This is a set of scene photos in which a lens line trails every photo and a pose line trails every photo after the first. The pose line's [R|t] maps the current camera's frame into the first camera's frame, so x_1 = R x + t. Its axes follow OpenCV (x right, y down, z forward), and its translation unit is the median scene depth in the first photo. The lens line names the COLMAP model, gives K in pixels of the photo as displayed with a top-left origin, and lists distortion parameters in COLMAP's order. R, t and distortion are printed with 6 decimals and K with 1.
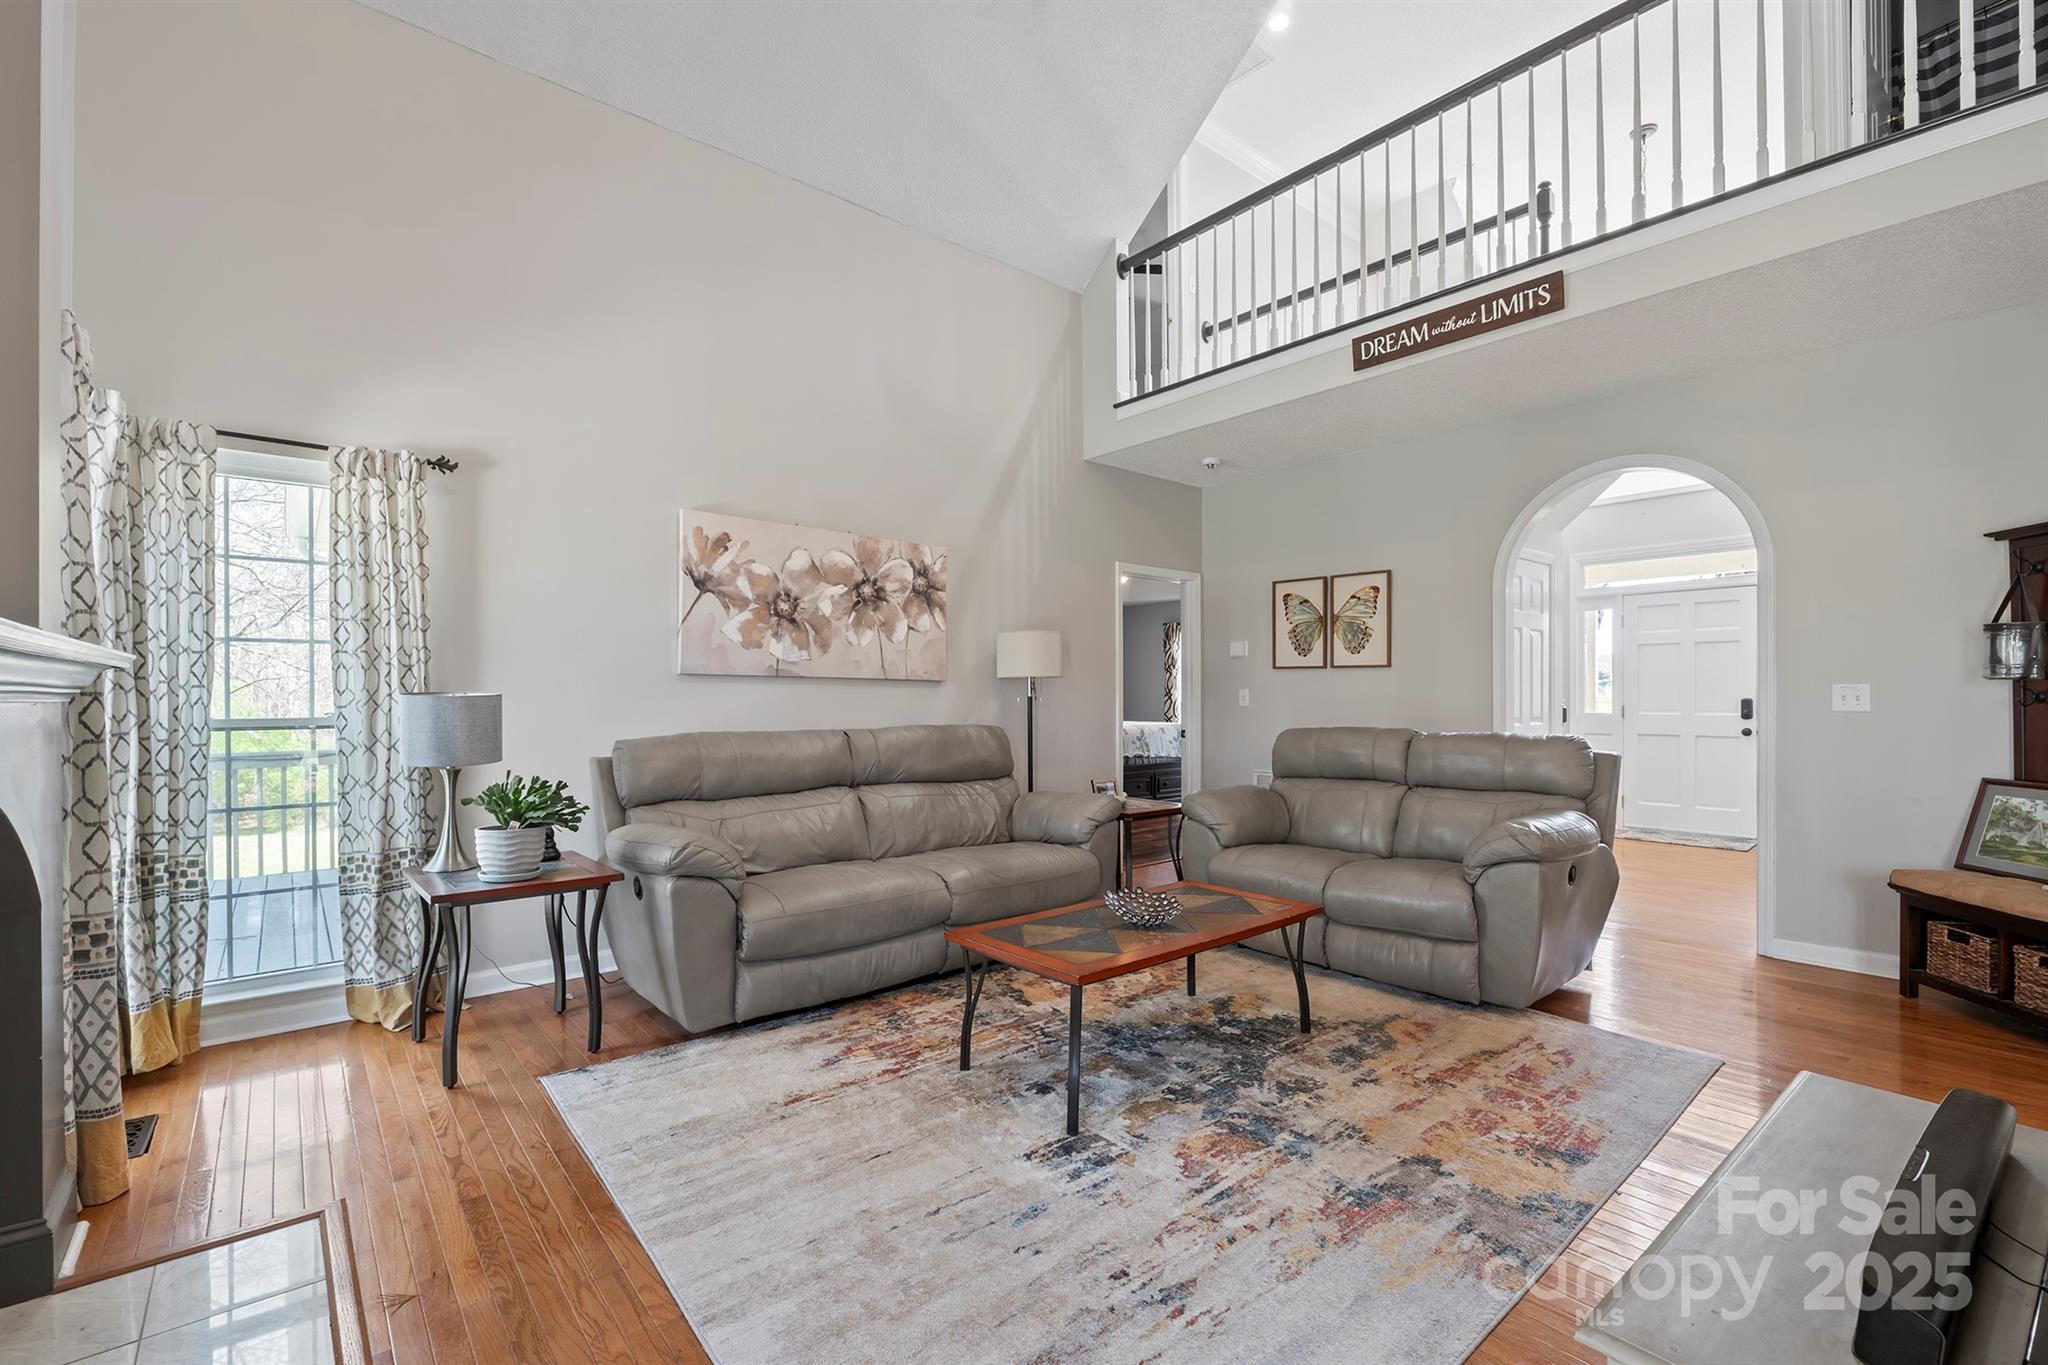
lens RADIAL K [[901.8, 0, 1021.8], [0, 901.8, 698.7], [0, 0, 1]] dist [-0.010250, 0.000158]
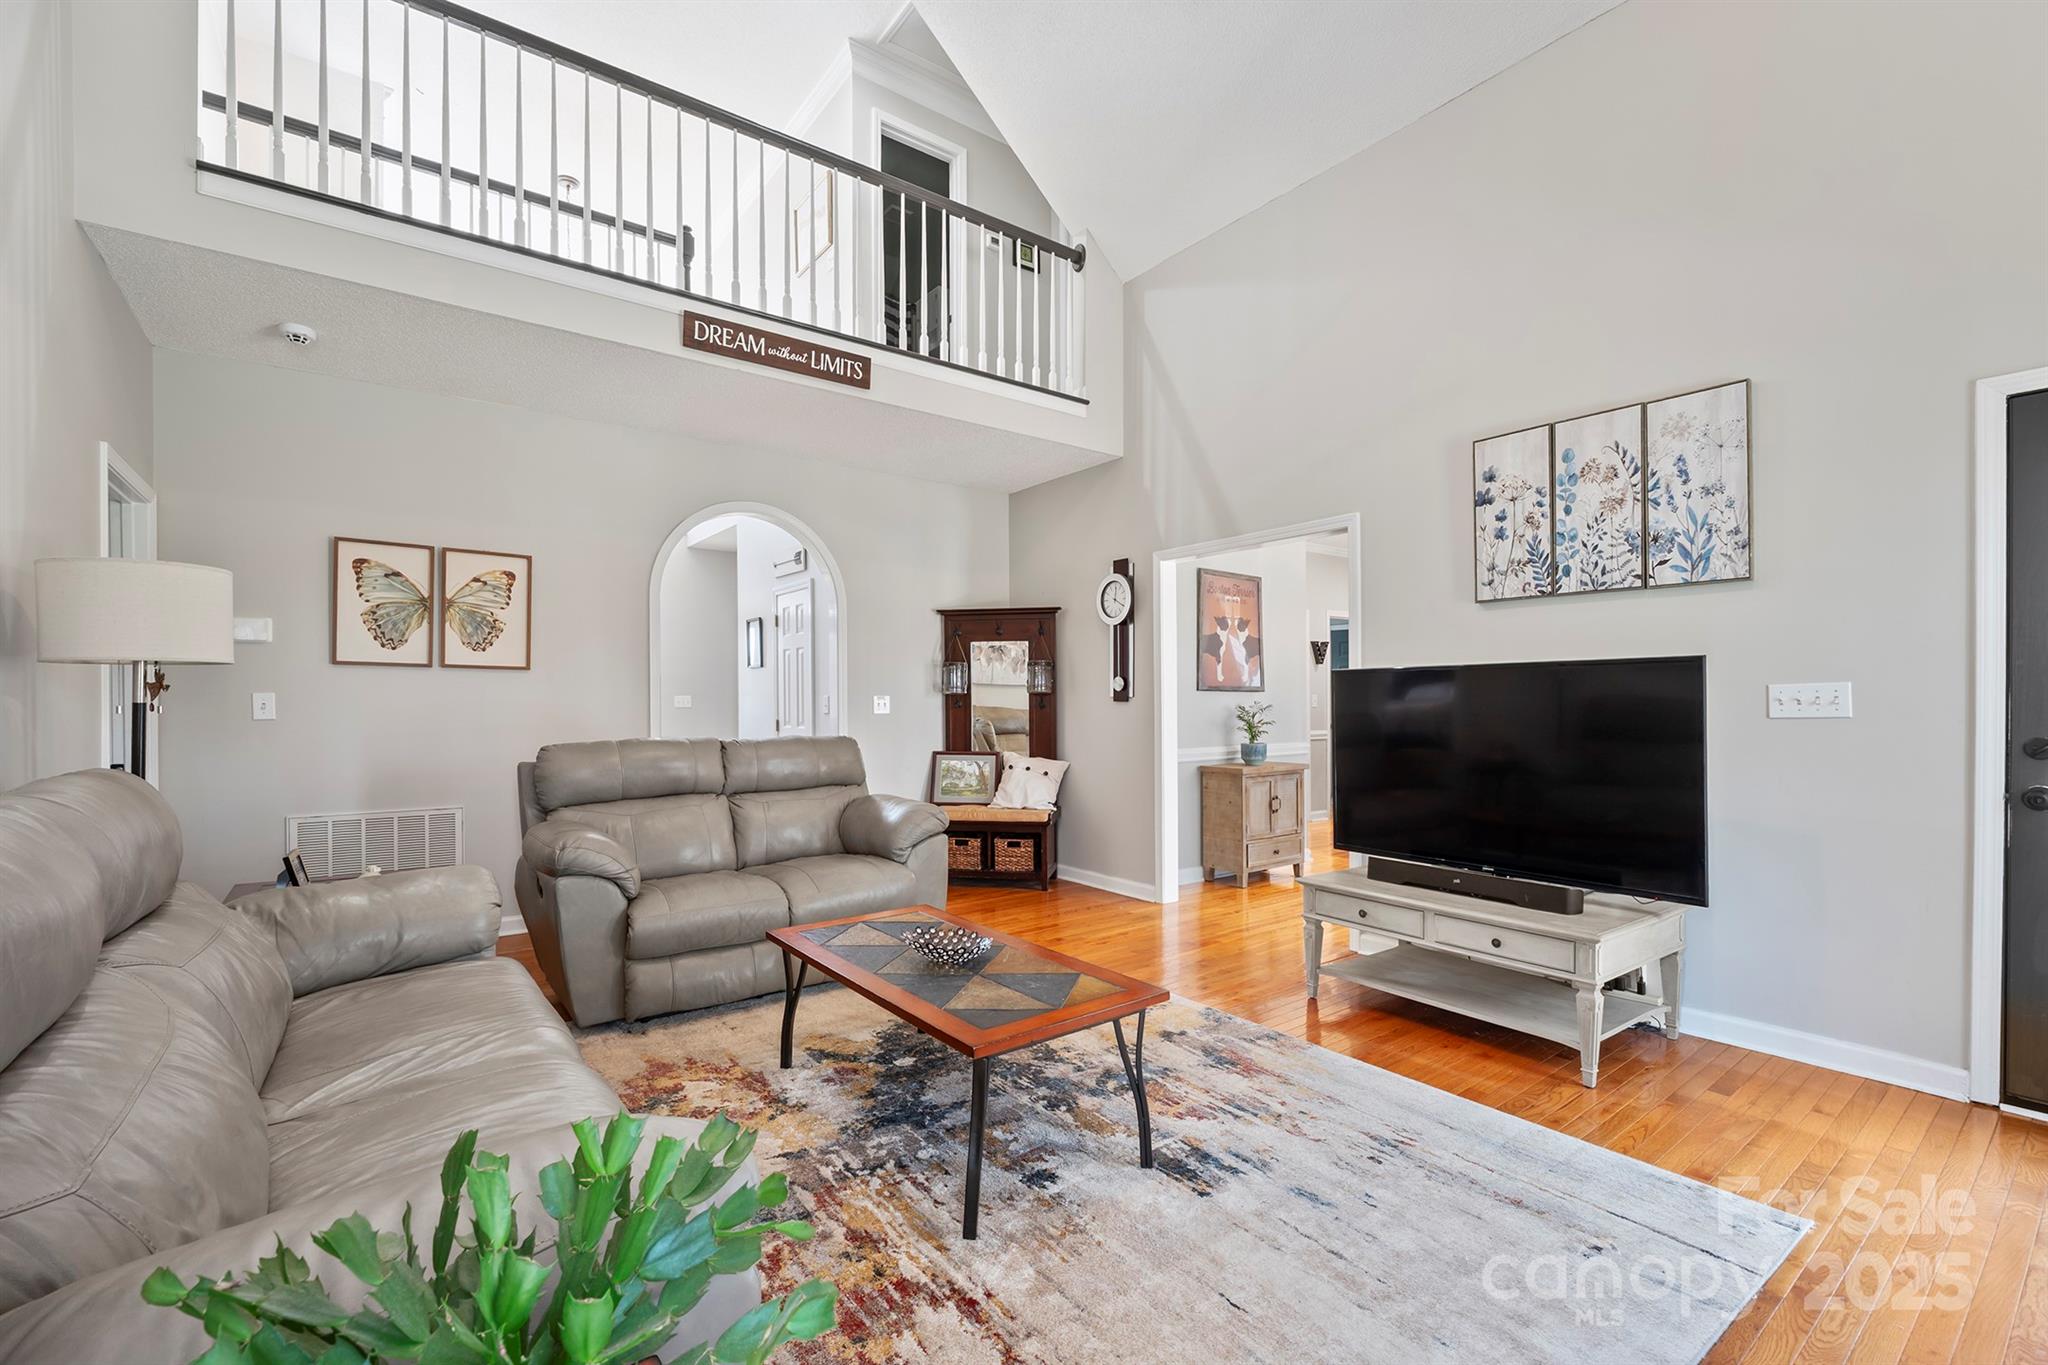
lens RADIAL K [[871.1, 0, 1020.6], [0, 871.1, 701.5], [0, 0, 1]] dist [-0.007995, 0.000107]
pose [[0.049769, 0.004253, 0.998752, -0.532679], [0.004547, 0.999980, -0.004485, 0.001194], [-0.998750, 0.004765, 0.049749, 0.673132]]
